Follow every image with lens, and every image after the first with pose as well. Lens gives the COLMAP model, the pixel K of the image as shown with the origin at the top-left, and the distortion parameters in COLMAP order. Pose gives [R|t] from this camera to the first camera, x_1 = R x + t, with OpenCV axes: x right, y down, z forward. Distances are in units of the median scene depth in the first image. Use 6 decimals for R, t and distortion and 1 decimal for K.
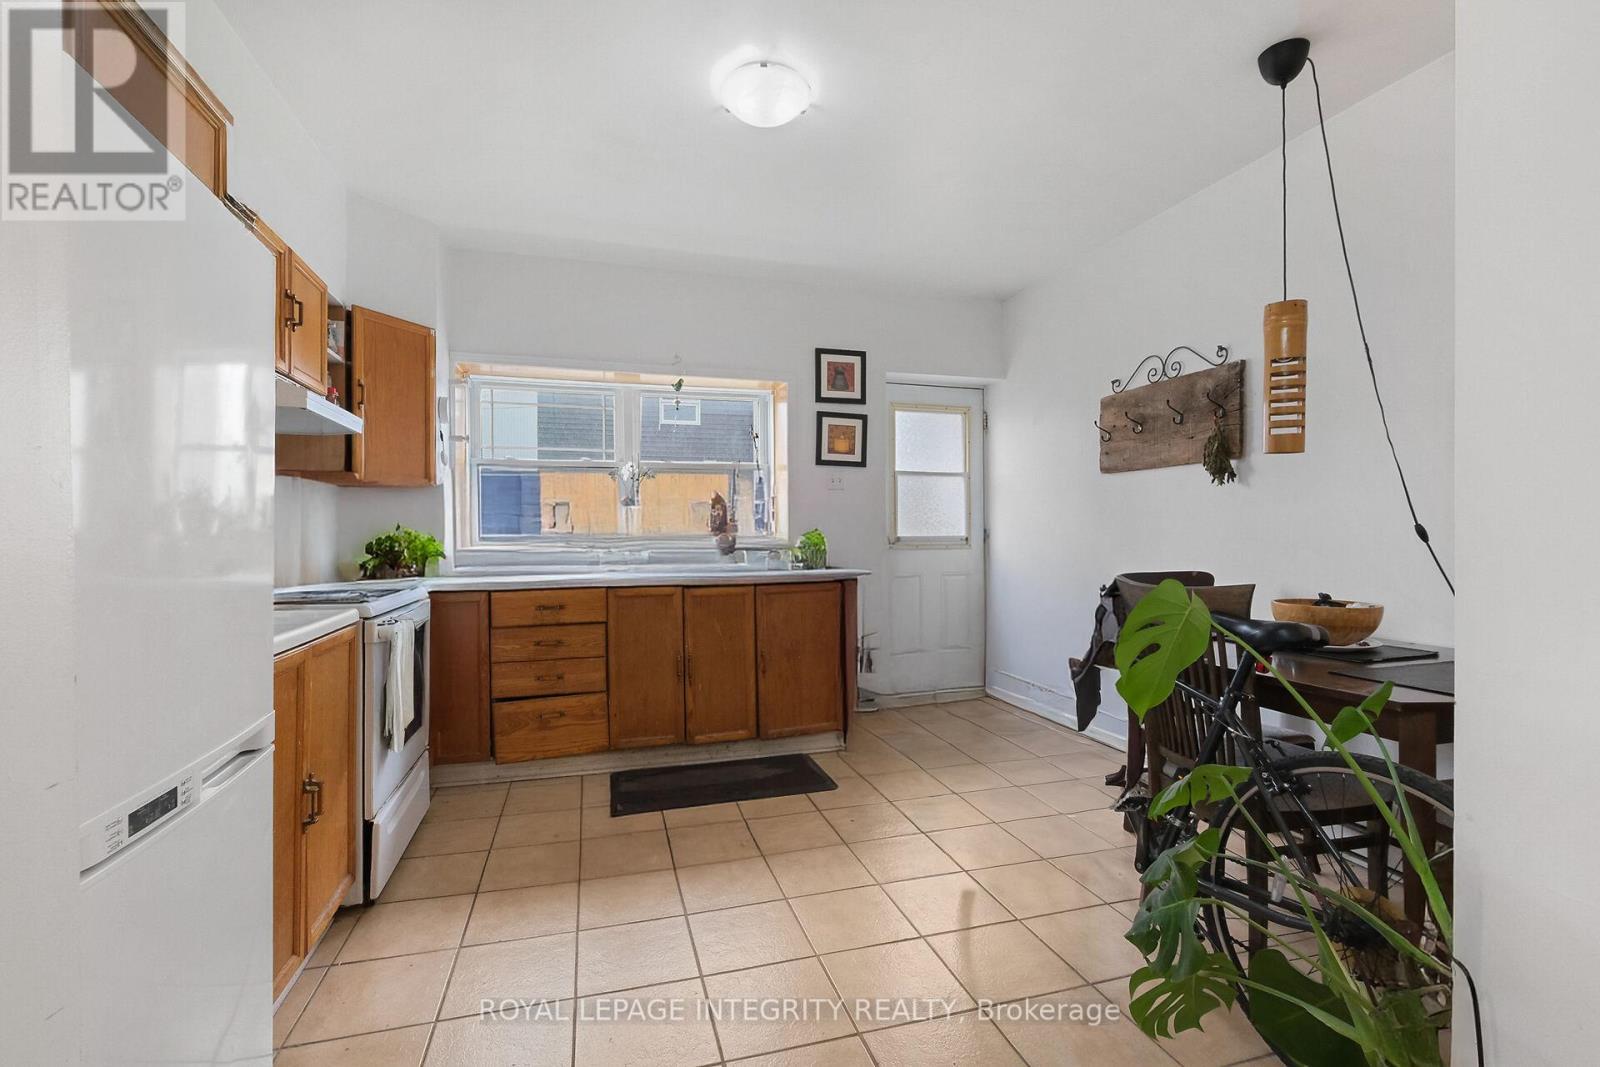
lens RADIAL K [[695.1, 0, 804.1], [0, 695.1, 533.1], [0, 0, 1]] dist [-0.003800, -0.000880]
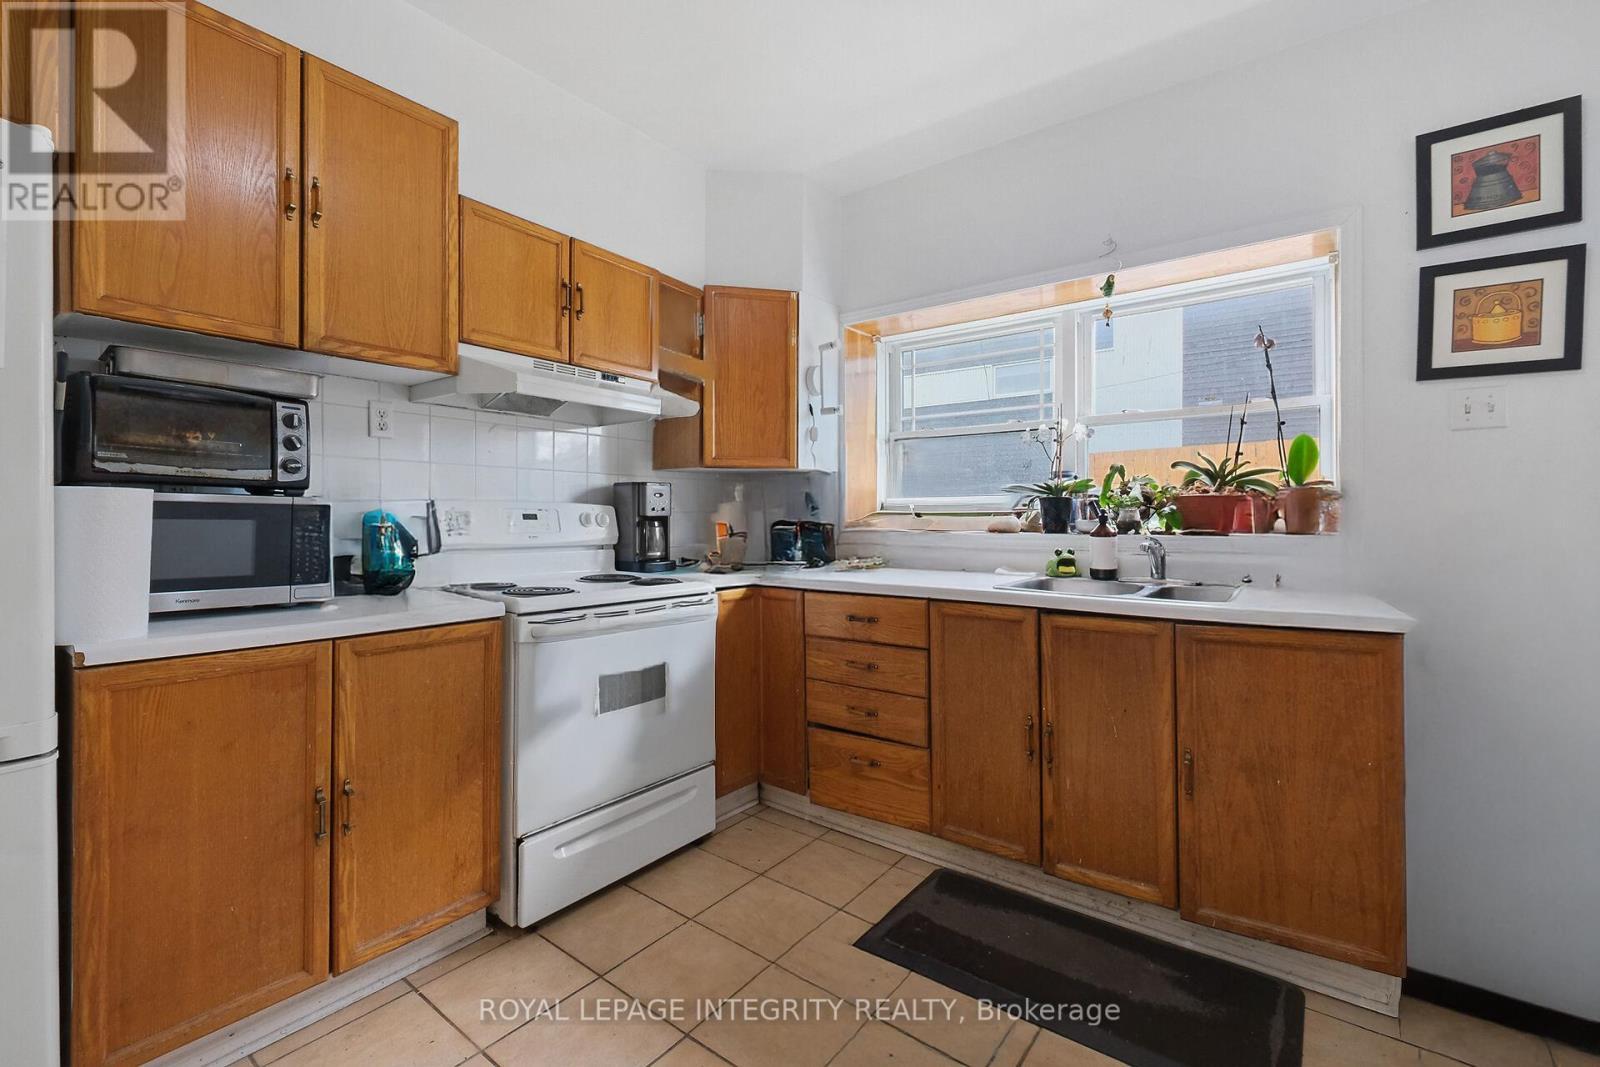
lens RADIAL K [[695.1, 0, 793.6], [0, 695.1, 520.4], [0, 0, 1]] dist [-0.003800, -0.000880]
pose [[0.585081, 0.006912, -0.810946, 0.191019], [-0.004708, 0.999976, 0.005127, -0.003188], [0.810961, 0.000818, 0.585099, 0.465438]]
